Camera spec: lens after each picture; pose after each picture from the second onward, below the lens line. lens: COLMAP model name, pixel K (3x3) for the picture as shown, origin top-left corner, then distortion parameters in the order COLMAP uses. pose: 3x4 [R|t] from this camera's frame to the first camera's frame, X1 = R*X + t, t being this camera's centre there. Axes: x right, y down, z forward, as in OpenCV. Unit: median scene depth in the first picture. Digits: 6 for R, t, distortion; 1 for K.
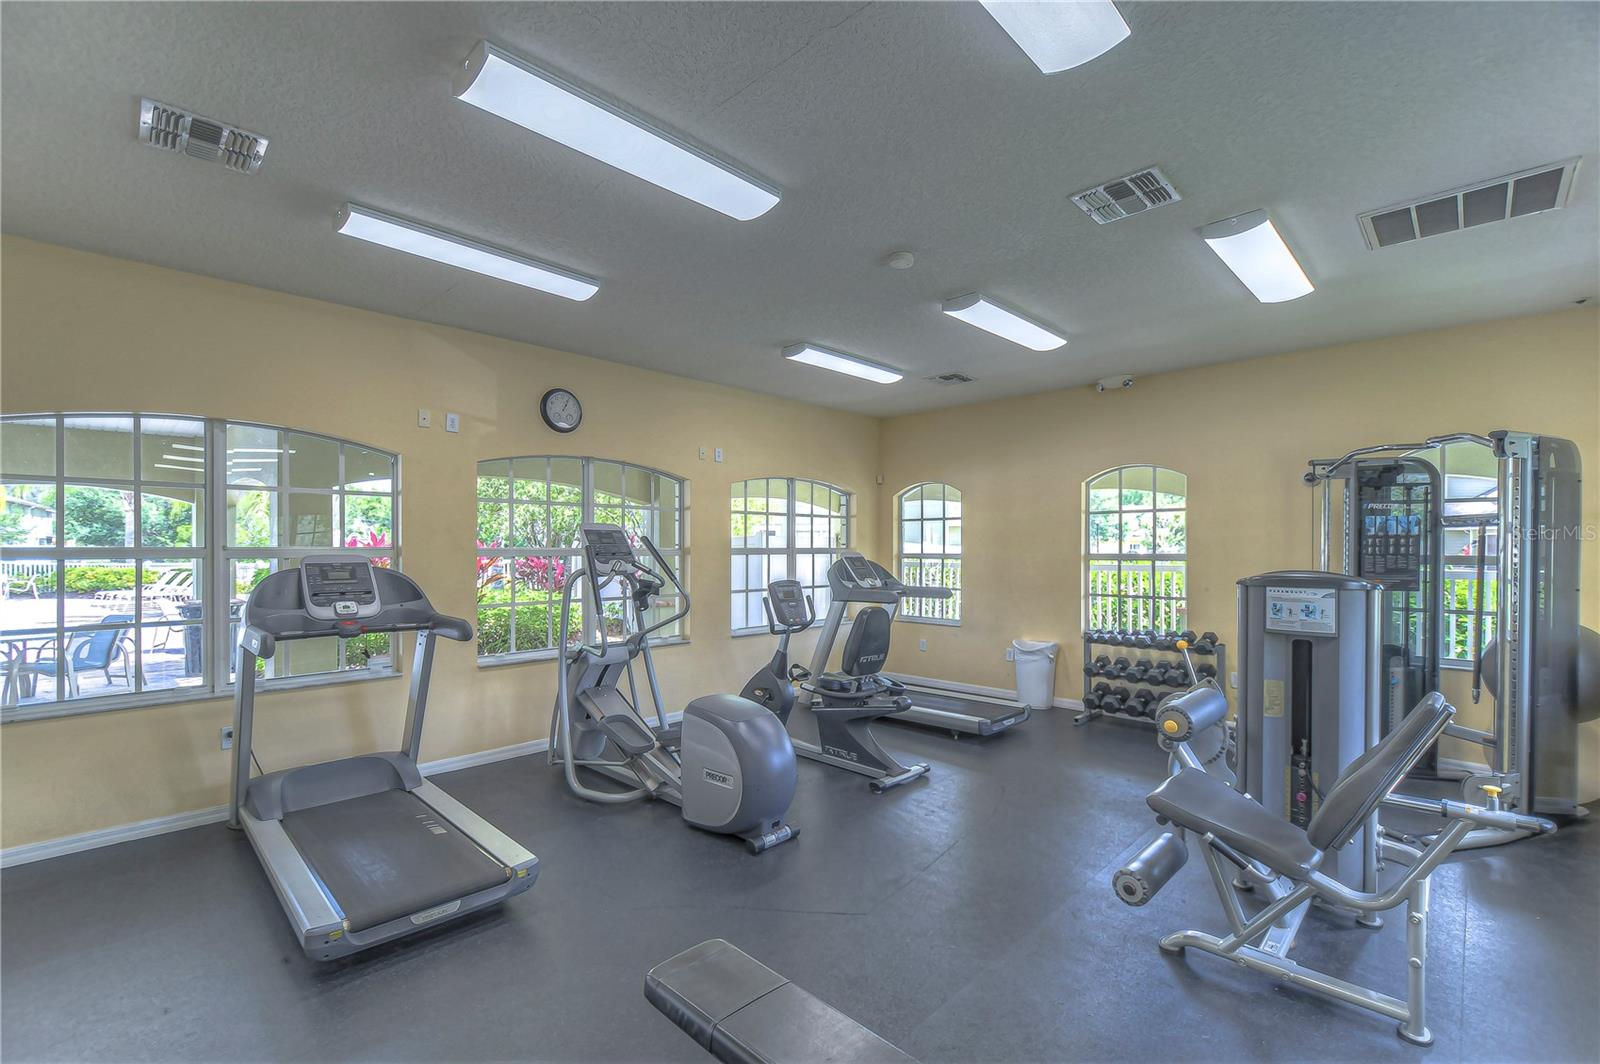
lens RADIAL K [[702.4, 0, 799.8], [0, 702.4, 563.7], [0, 0, 1]] dist [-0.000173, -0.000070]
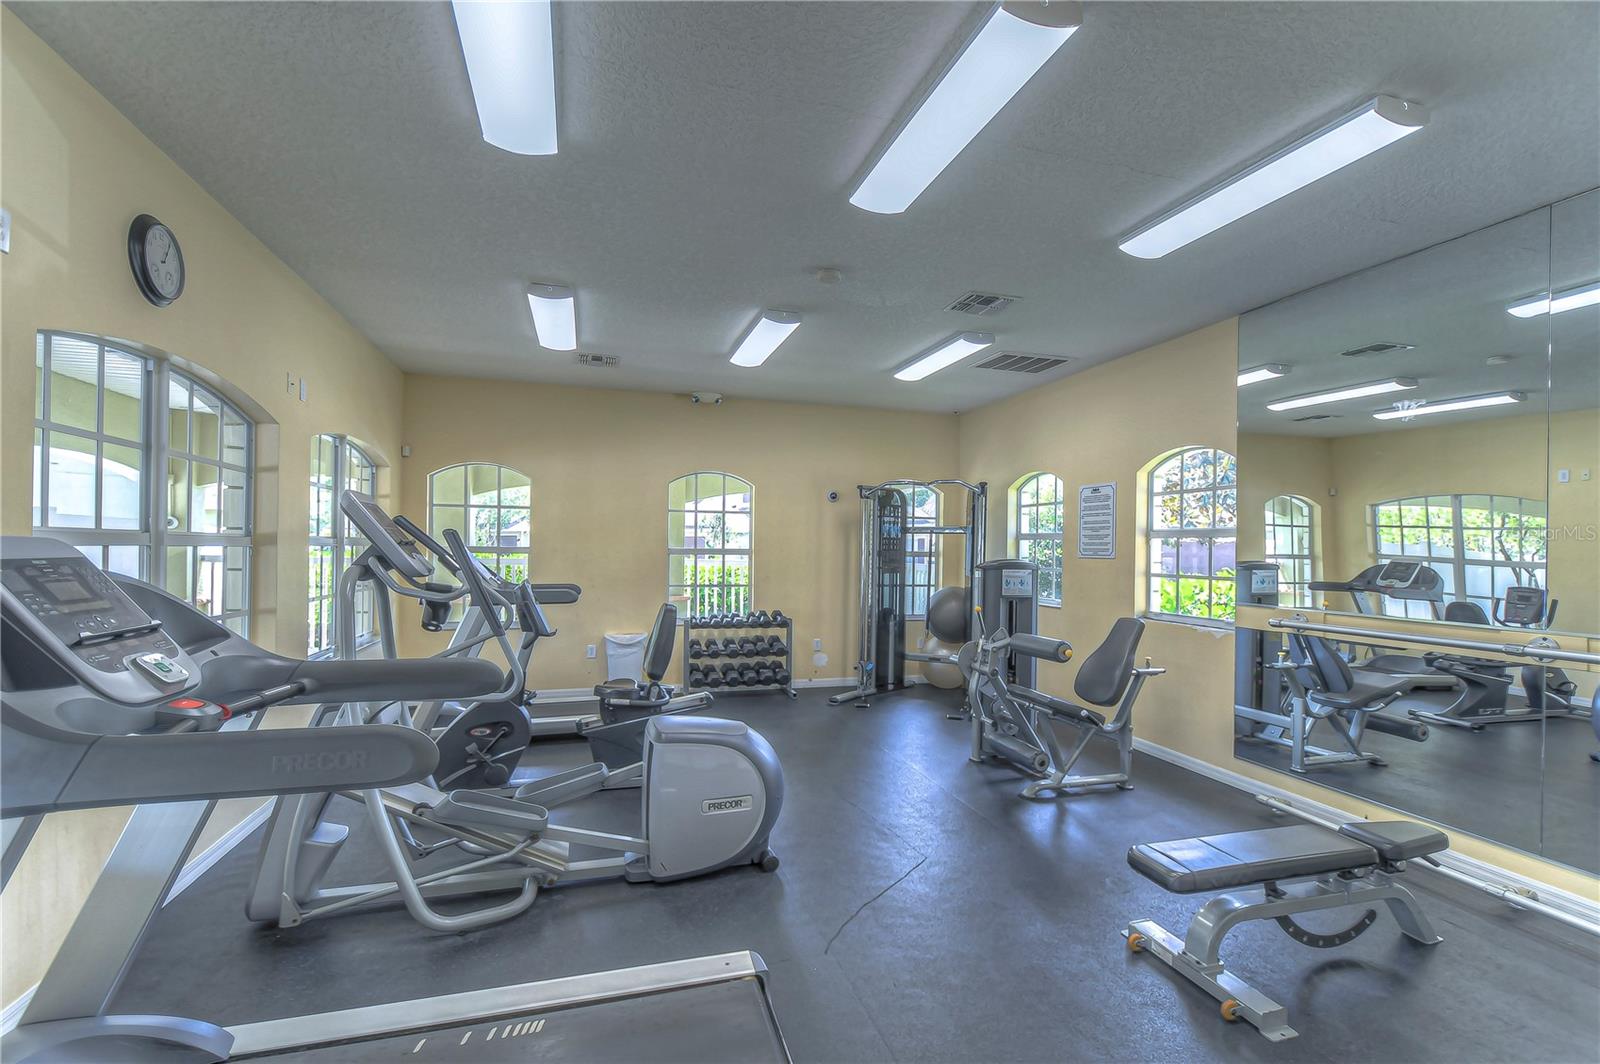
lens RADIAL K [[733.0, 0, 798.0], [0, 733.0, 550.2], [0, 0, 1]] dist [0.000730, -0.000288]
pose [[0.491451, 0.007415, 0.870874, -0.660894], [0.004412, 0.999930, -0.011003, 0.003807], [-0.870894, 0.009250, 0.491384, 0.373391]]
